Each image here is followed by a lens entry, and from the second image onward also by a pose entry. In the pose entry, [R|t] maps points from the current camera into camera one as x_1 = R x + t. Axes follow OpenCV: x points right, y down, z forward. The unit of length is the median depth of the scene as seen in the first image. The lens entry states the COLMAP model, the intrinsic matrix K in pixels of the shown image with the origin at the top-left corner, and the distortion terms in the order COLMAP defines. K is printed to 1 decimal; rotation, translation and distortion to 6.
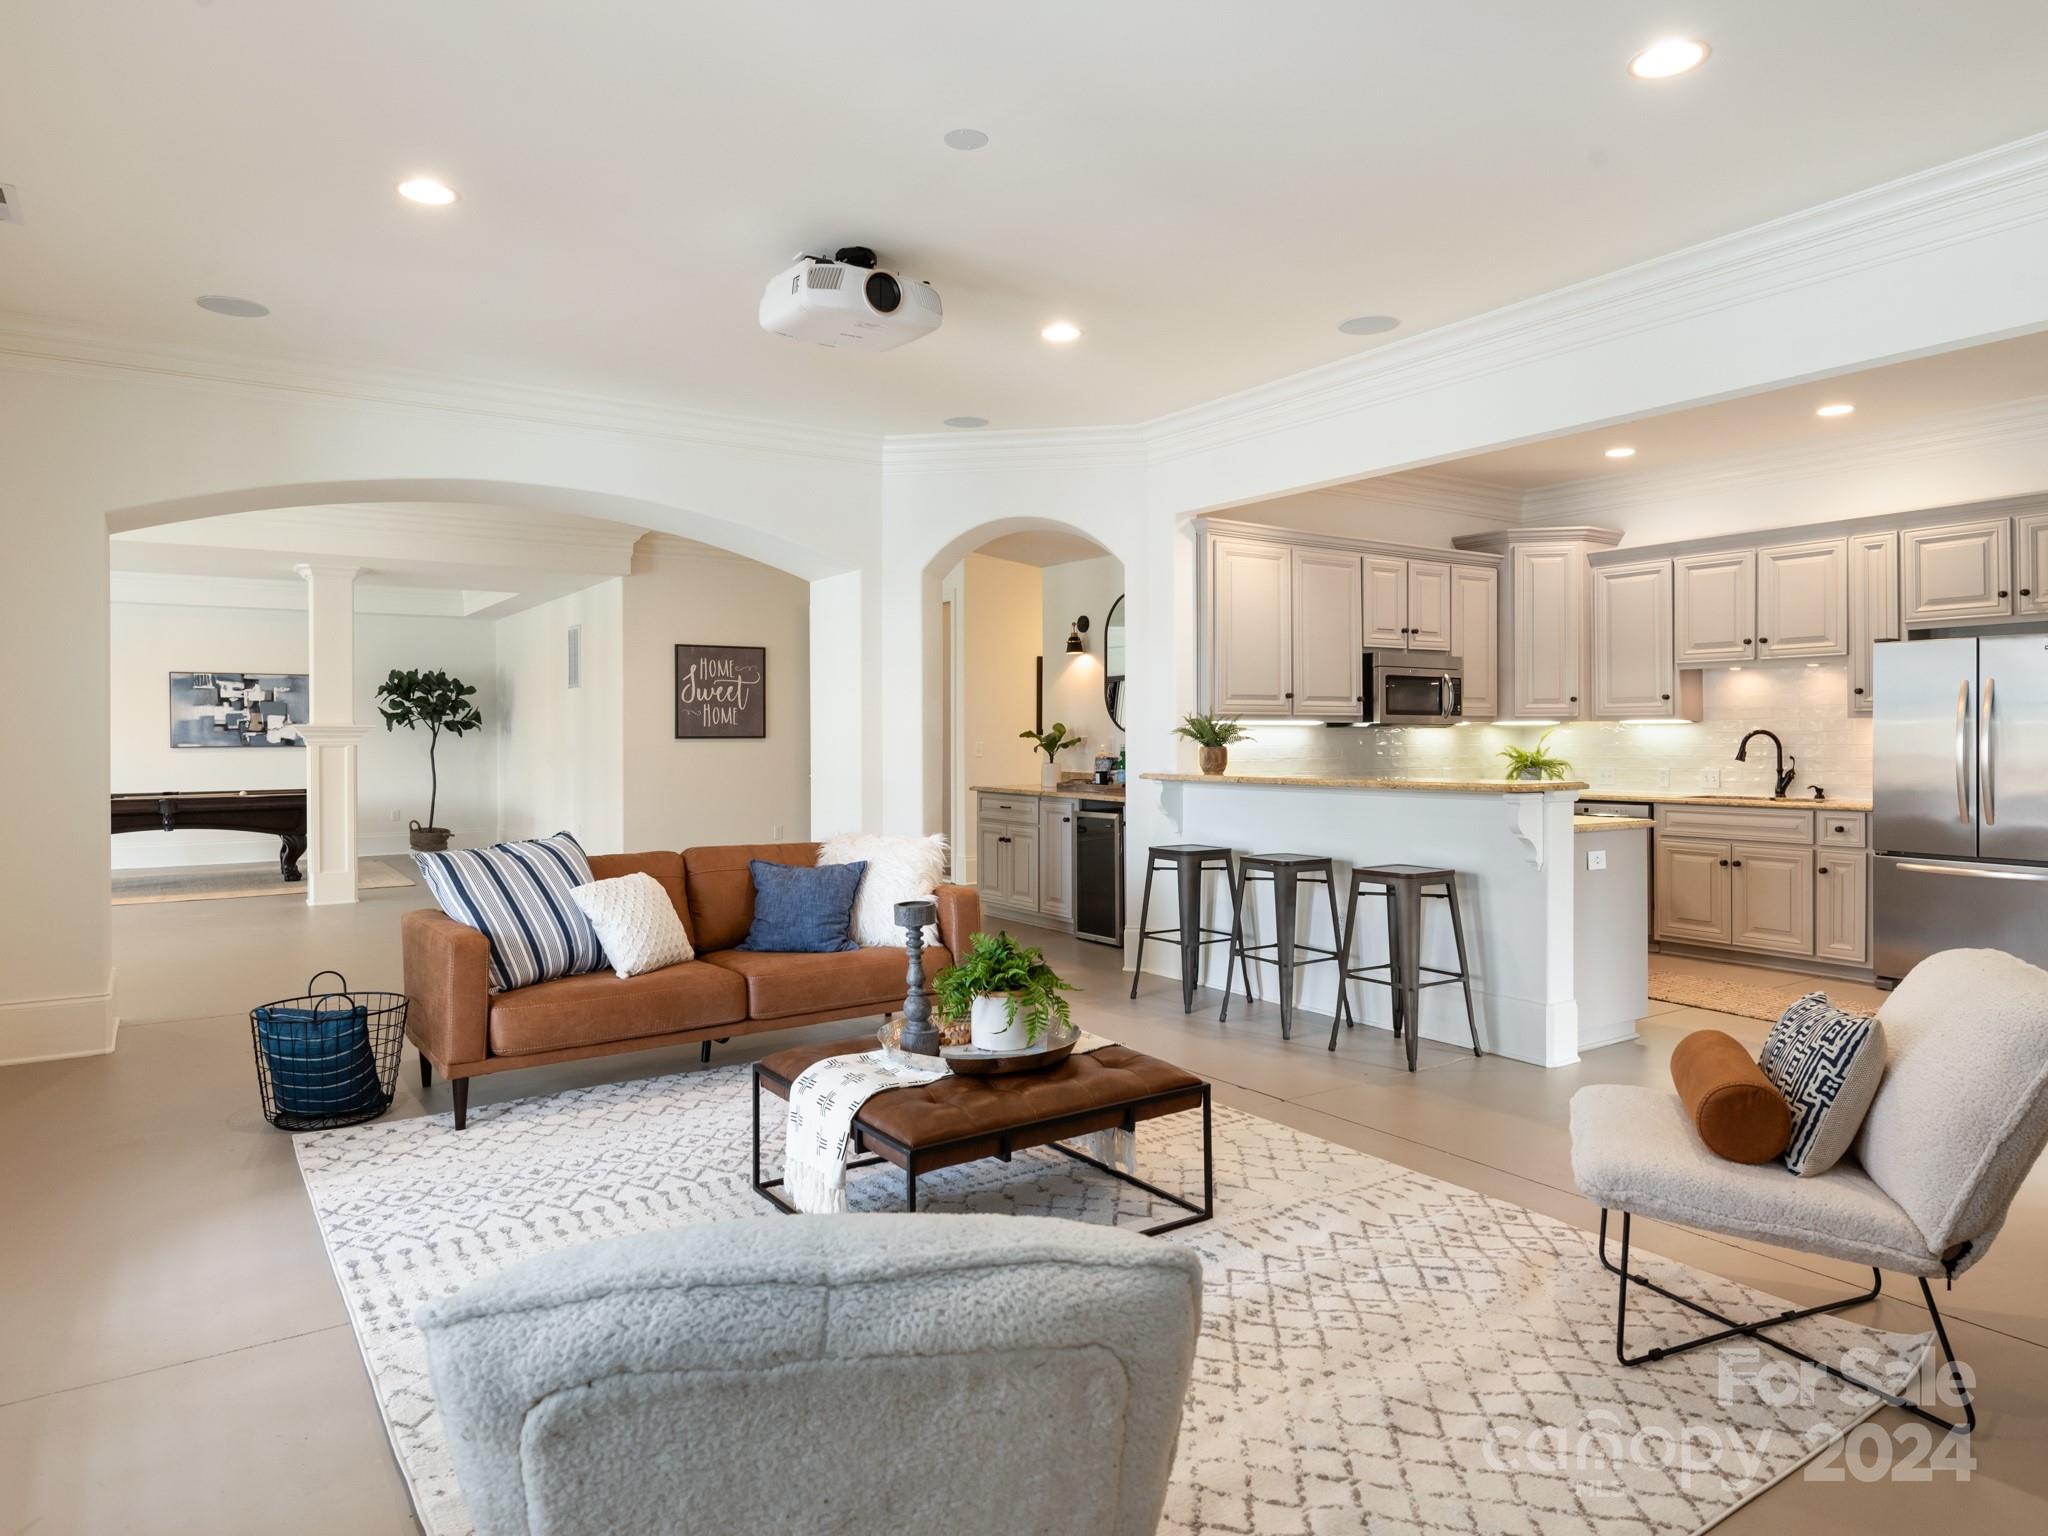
lens RADIAL K [[1239.8, 0, 1036.8], [0, 1239.8, 734.7], [0, 0, 1]] dist [-0.002773, -0.000774]
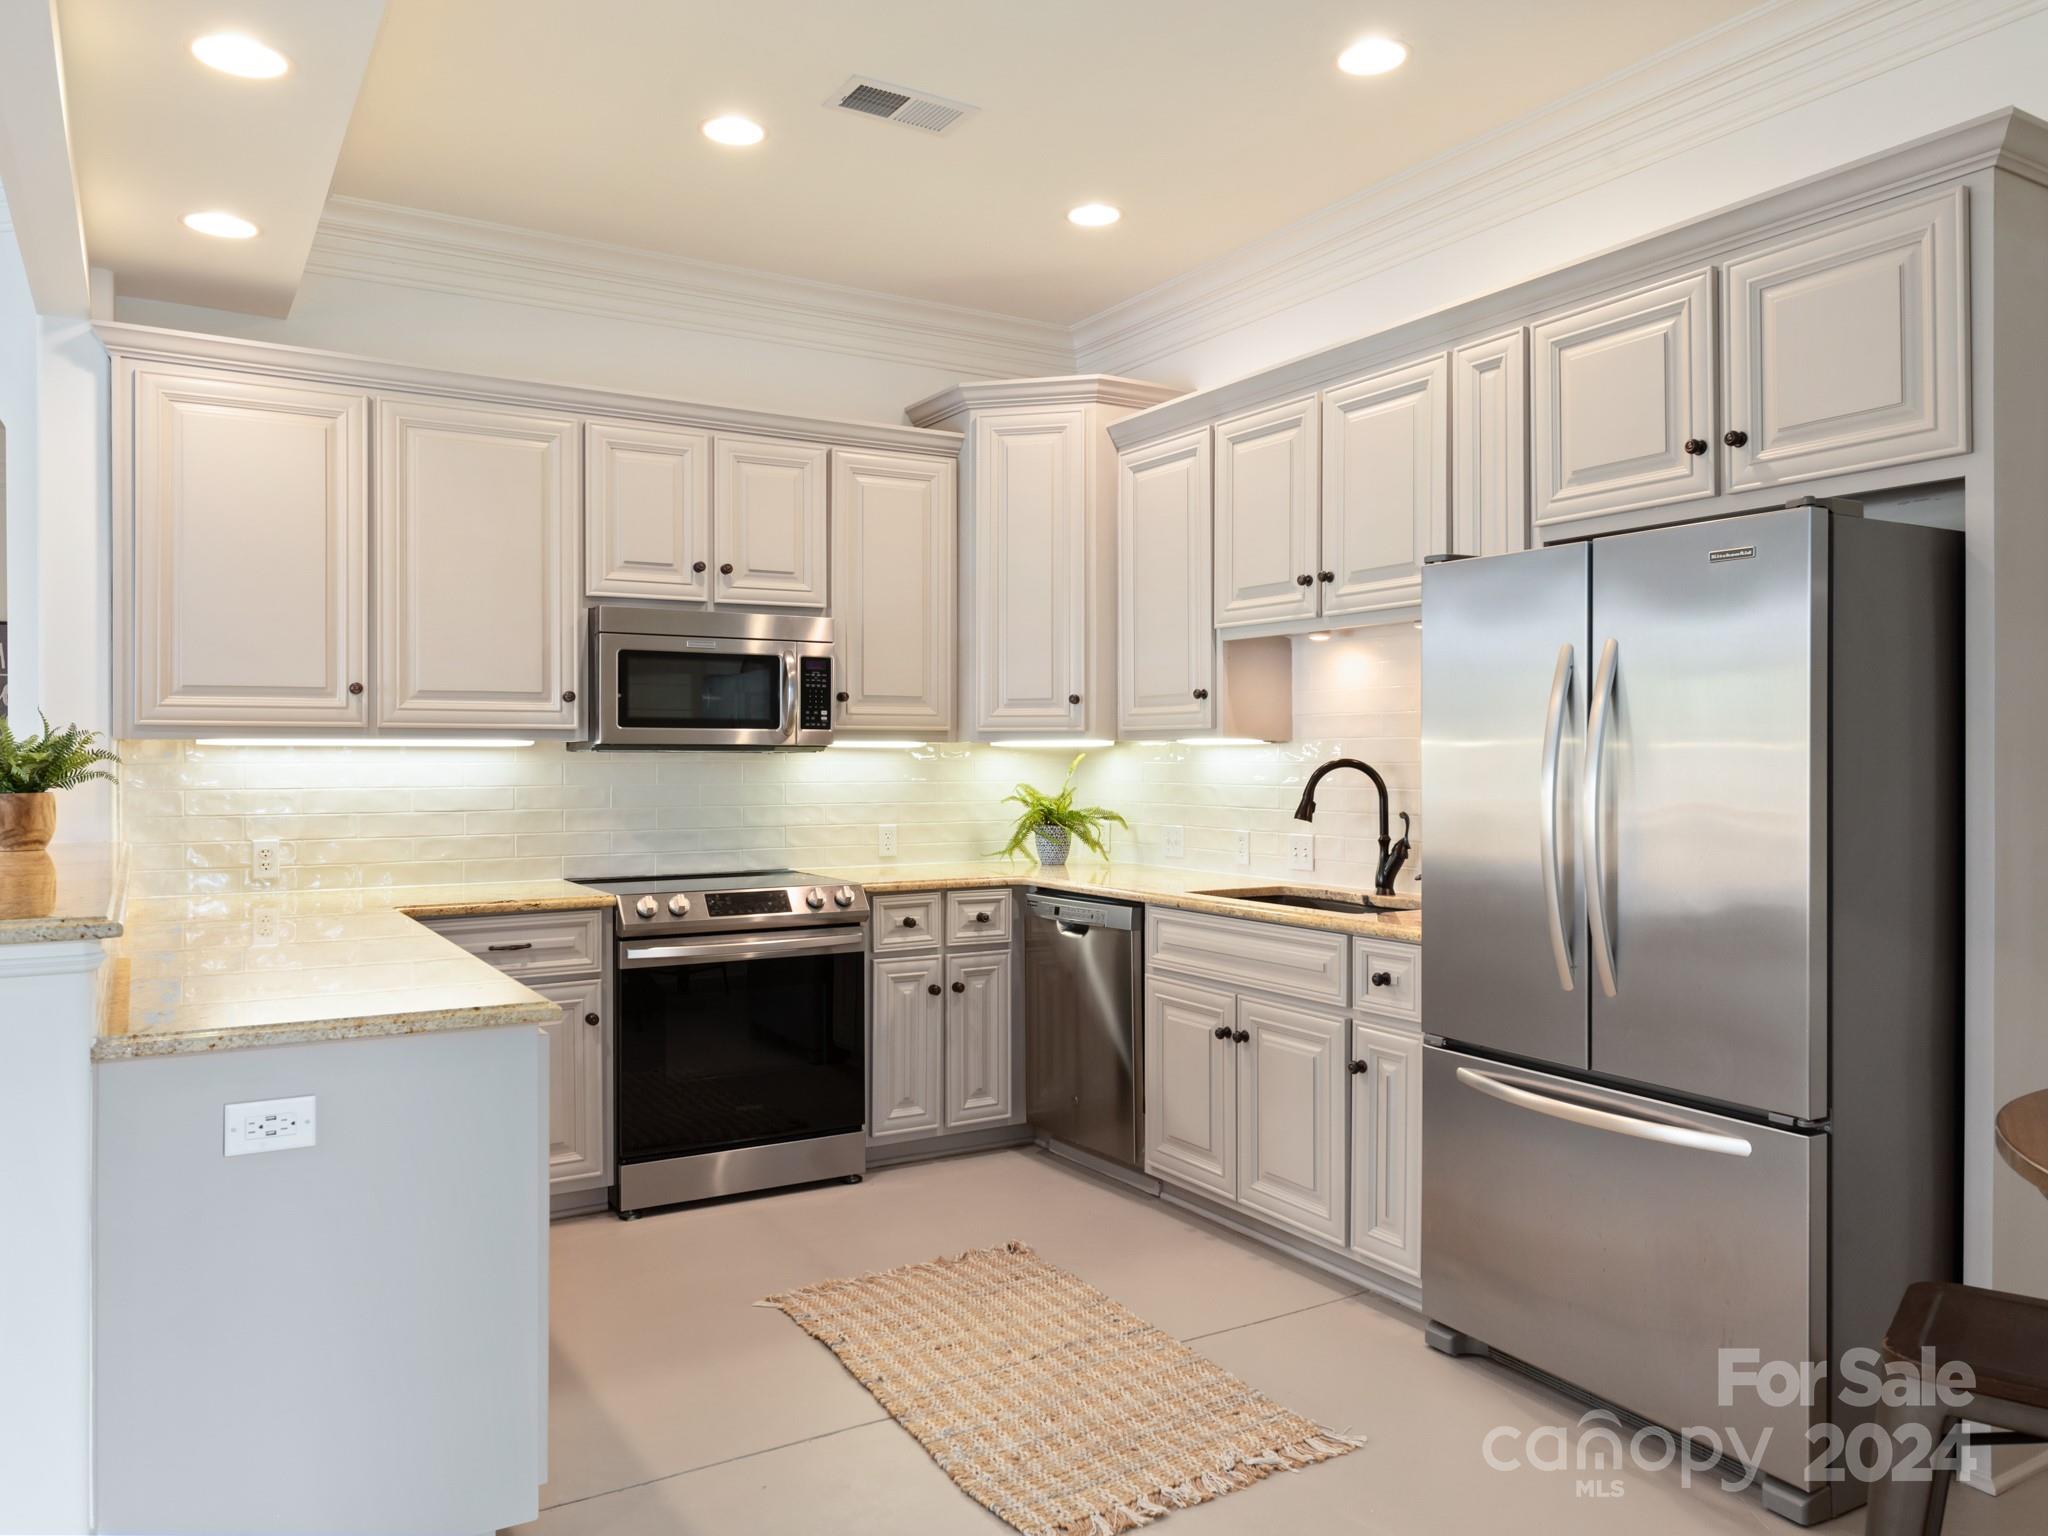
lens RADIAL K [[1440.5, 0, 1025.8], [0, 1440.5, 758.2], [0, 0, 1]] dist [-0.001089, 0.004500]
pose [[0.998566, 0.003202, -0.053436, 0.501772], [-0.003008, 0.999989, 0.003718, -0.006191], [0.053447, -0.003552, 0.998564, 0.426896]]
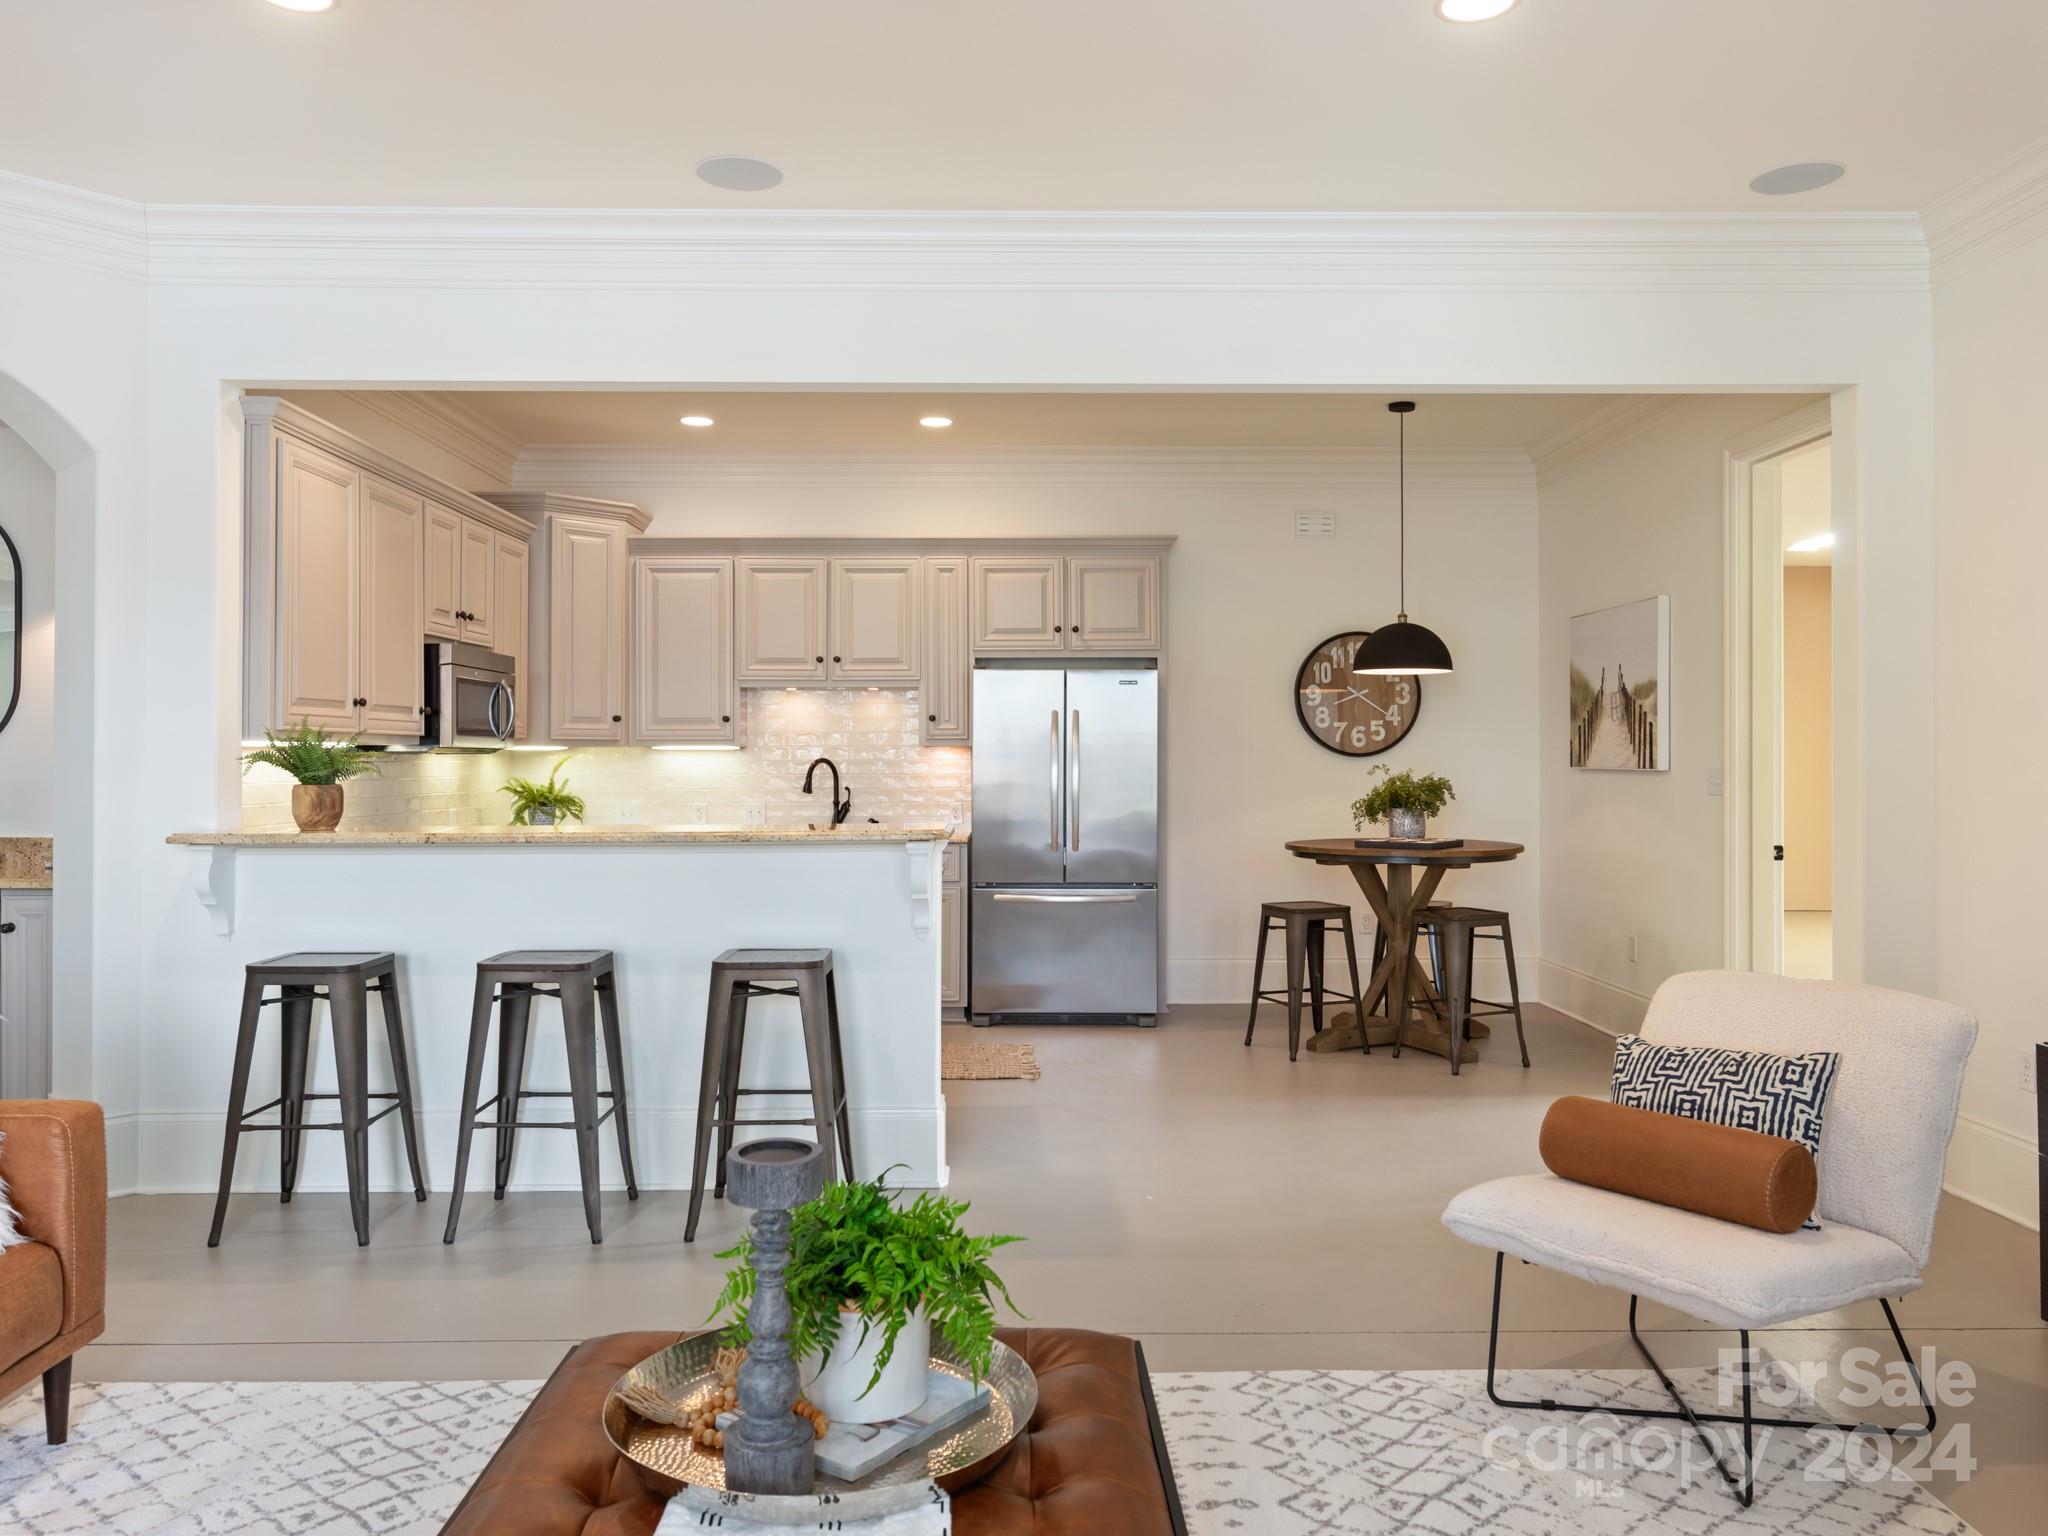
lens RADIAL K [[1464.3, 0, 1011.1], [0, 1464.3, 740.7], [0, 0, 1]] dist [0.005128, -0.006996]
pose [[0.558005, 0.012671, 0.829741, -0.230440], [-0.001610, 0.999898, -0.014187, -0.001713], [-0.829836, 0.006580, 0.557969, 0.299876]]
